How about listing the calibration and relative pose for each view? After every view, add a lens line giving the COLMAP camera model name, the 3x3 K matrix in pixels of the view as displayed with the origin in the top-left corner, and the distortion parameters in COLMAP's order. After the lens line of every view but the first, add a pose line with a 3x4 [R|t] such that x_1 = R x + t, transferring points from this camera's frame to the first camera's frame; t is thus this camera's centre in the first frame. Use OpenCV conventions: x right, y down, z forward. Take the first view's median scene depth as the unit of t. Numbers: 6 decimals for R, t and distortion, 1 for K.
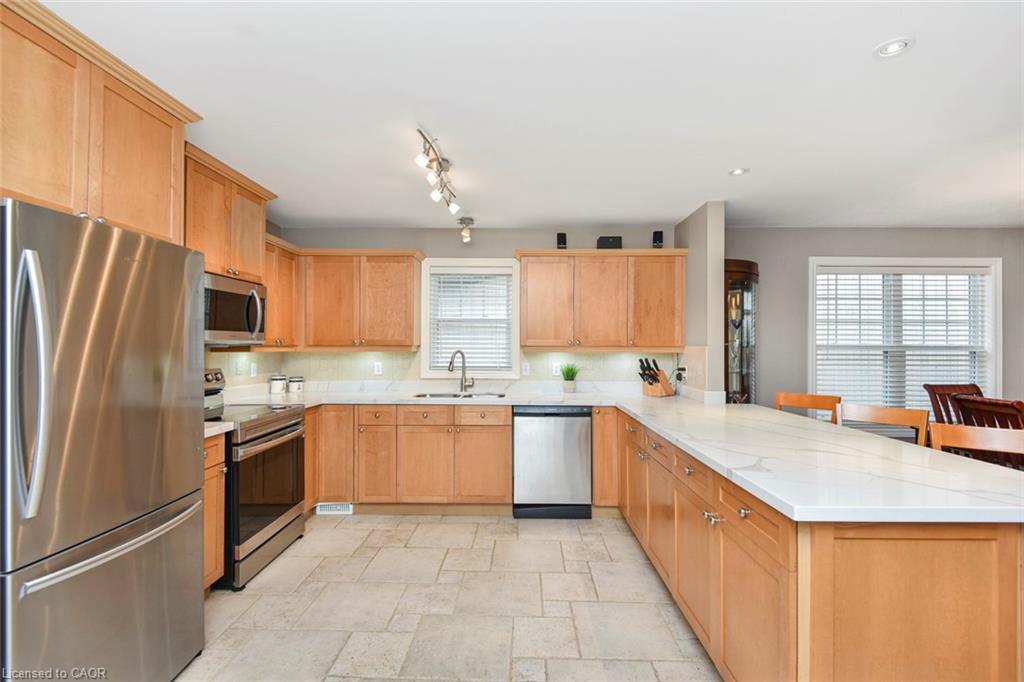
lens RADIAL K [[460.2, 0, 512.0], [0, 460.2, 341.0], [0, 0, 1]] dist [0.029221, -0.021613]
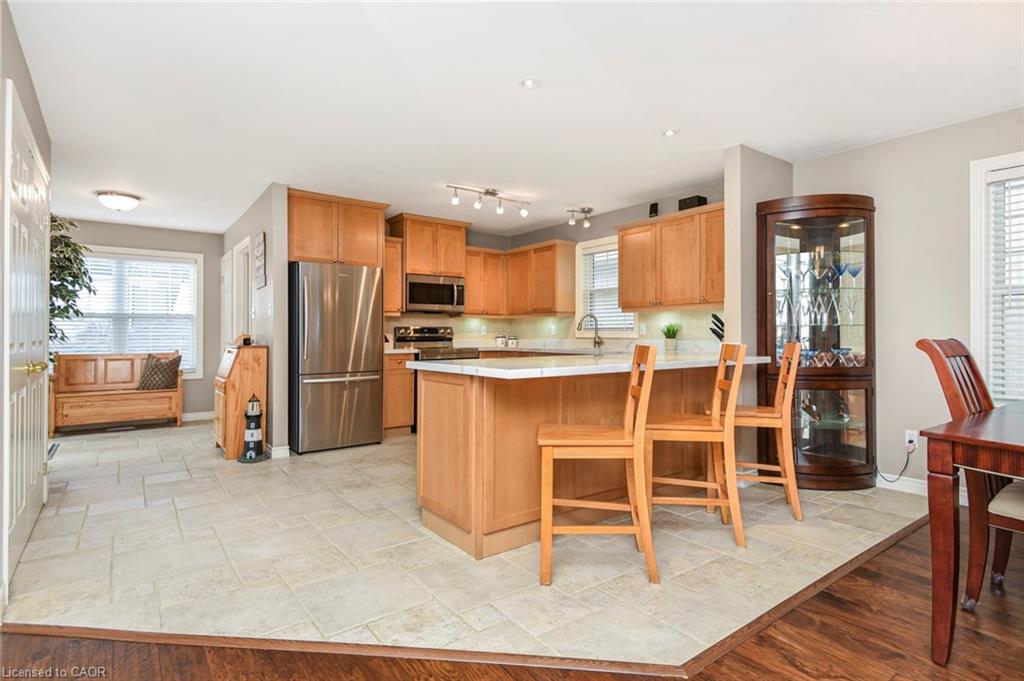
lens RADIAL K [[515.4, 0, 512.0], [0, 515.4, 340.5], [0, 0, 1]] dist [-0.001038, -0.000348]
pose [[0.613491, 0.001166, -0.789701, 0.887960], [0.010581, 0.999897, 0.009696, 0.078531], [0.789631, -0.014304, 0.613415, -0.022654]]
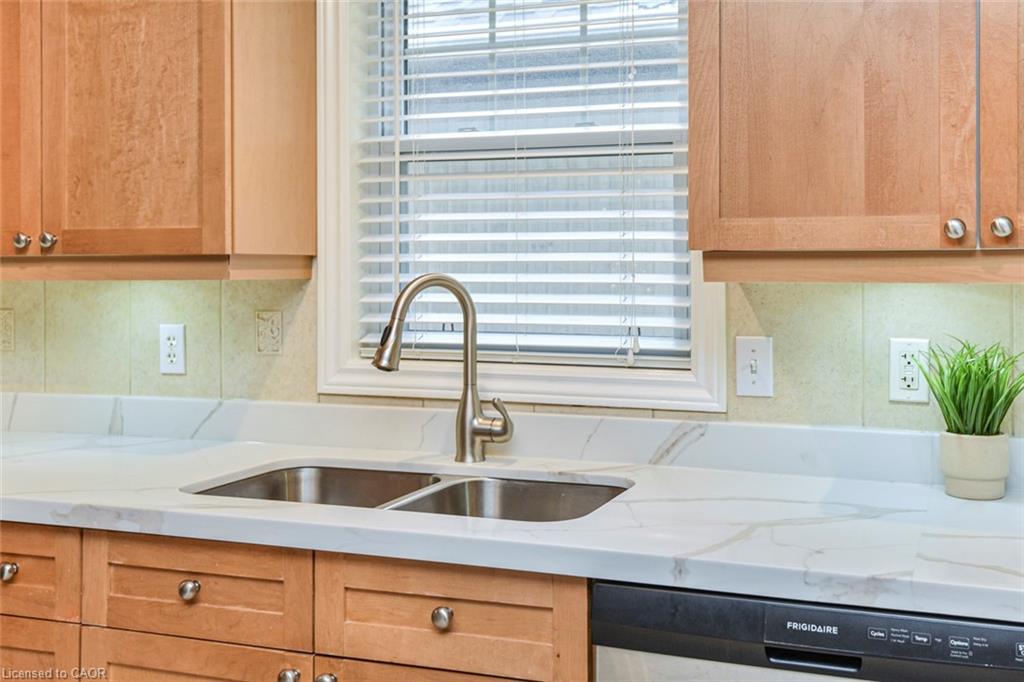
lens RADIAL K [[1066.2, 0, 512.0], [0, 1066.2, 341.0], [0, 0, 1]] dist [0.006500, 0.001239]
pose [[0.946955, 0.019161, -0.320793, 0.087692], [0.004372, 0.997360, 0.072479, 0.014771], [0.321335, -0.070037, 0.944372, 0.538858]]
